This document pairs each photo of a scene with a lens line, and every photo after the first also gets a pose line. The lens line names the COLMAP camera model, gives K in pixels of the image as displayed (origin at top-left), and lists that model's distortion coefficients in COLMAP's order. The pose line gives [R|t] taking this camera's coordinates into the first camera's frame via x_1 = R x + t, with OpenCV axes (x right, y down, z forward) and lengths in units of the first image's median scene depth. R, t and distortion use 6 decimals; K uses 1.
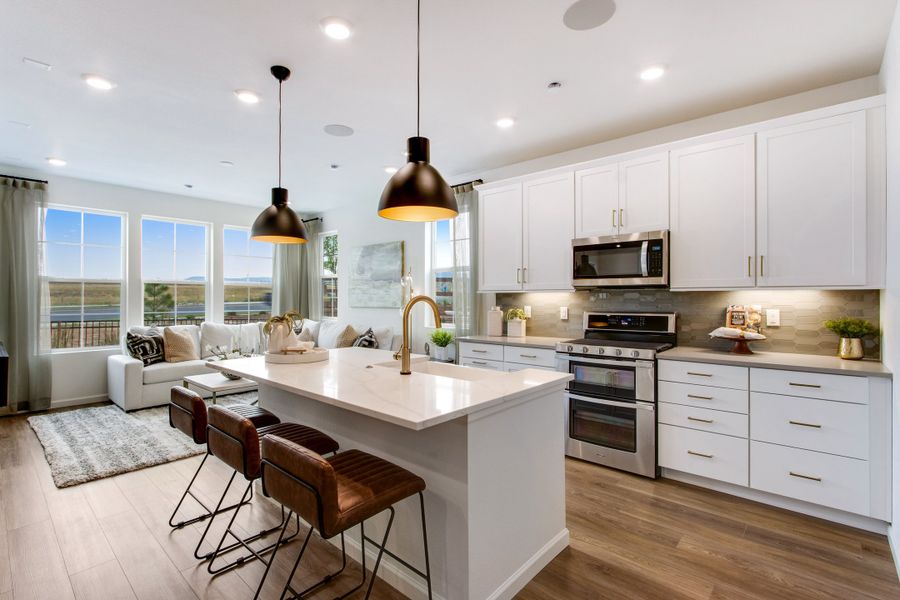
lens RADIAL K [[418.2, 0, 437.7], [0, 418.2, 297.7], [0, 0, 1]] dist [-0.001751, -0.000183]
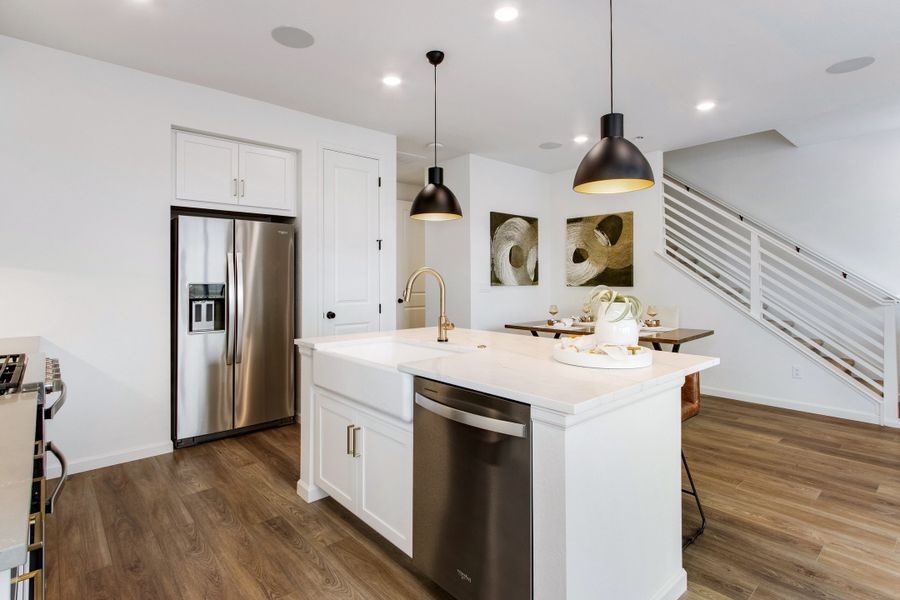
lens RADIAL K [[449.7, 0, 428.5], [0, 449.7, 280.1], [0, 0, 1]] dist [0.000387, 0.000234]
pose [[-0.990815, 0.004068, 0.135166, -0.133910], [0.004003, 0.999992, -0.000753, 0.016987], [-0.135168, -0.000205, -0.990823, 1.474240]]
